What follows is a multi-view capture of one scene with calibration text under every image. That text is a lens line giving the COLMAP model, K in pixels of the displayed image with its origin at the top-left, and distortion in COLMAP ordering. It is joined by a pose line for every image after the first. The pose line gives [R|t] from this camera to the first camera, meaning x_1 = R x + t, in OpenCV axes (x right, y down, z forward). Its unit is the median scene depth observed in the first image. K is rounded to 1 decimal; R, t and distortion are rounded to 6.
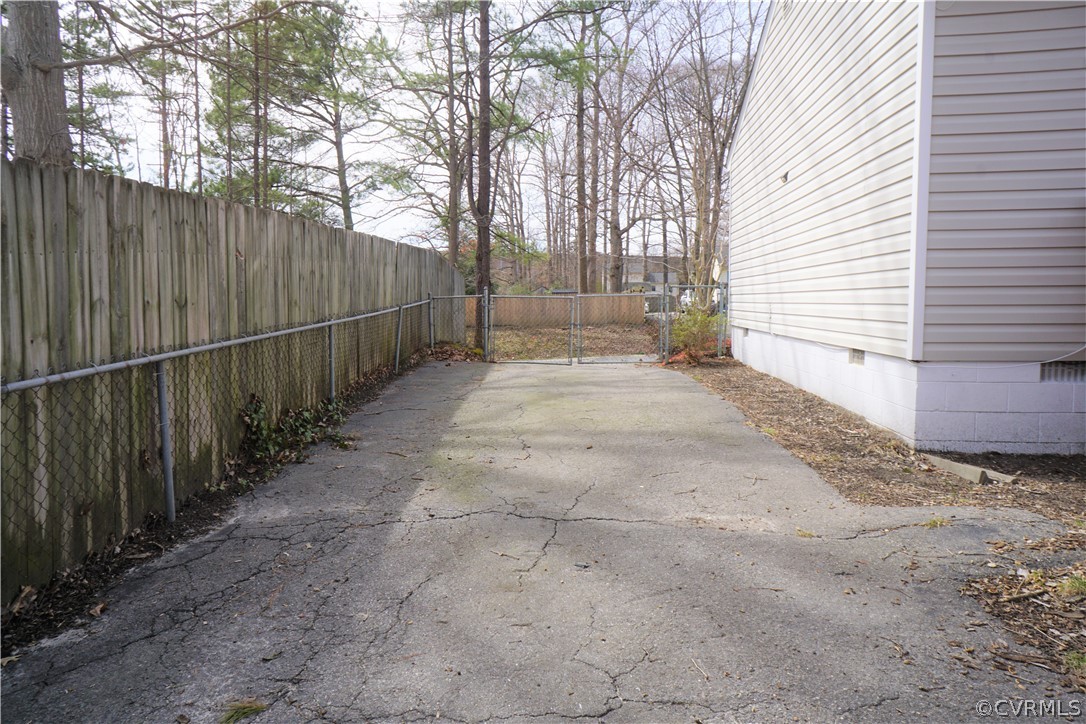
lens RADIAL K [[779.0, 0, 543.0], [0, 779.0, 362.0], [0, 0, 1]] dist [-0.065275, 0.087351]
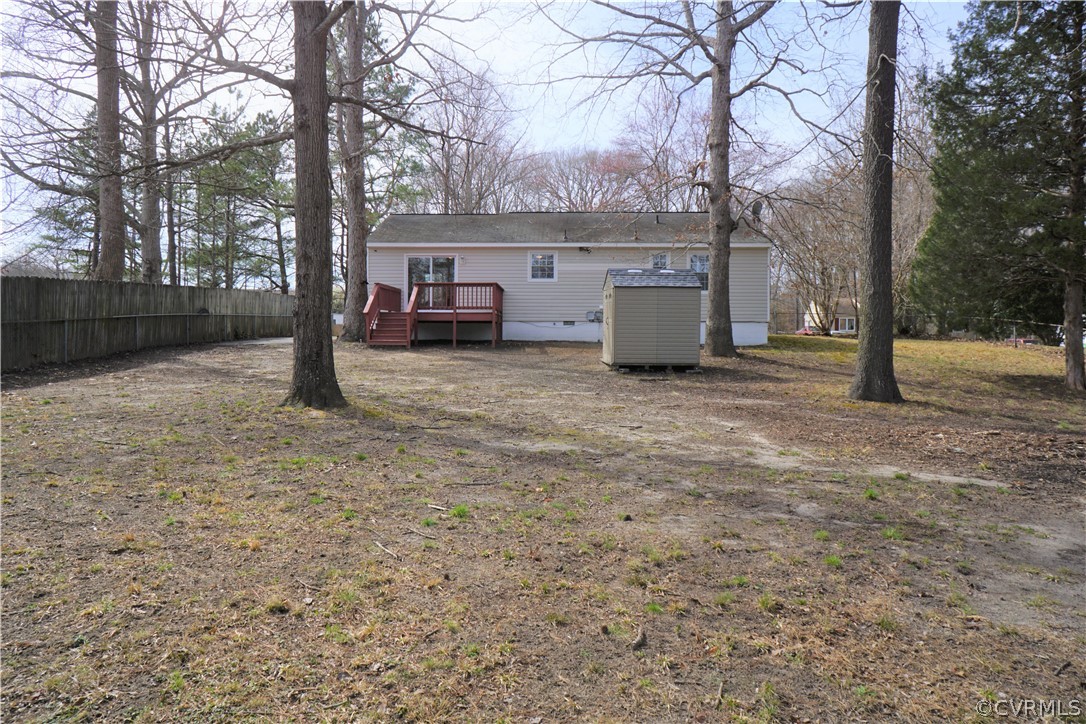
lens RADIAL K [[779.0, 0, 543.0], [0, 779.0, 362.0], [0, 0, 1]] dist [-0.065275, 0.087351]
pose [[0.998396, 0.010289, 0.055676, 1.346351], [-0.007368, 0.998598, -0.052427, 0.526914], [-0.056137, 0.051933, 0.997072, -4.147028]]
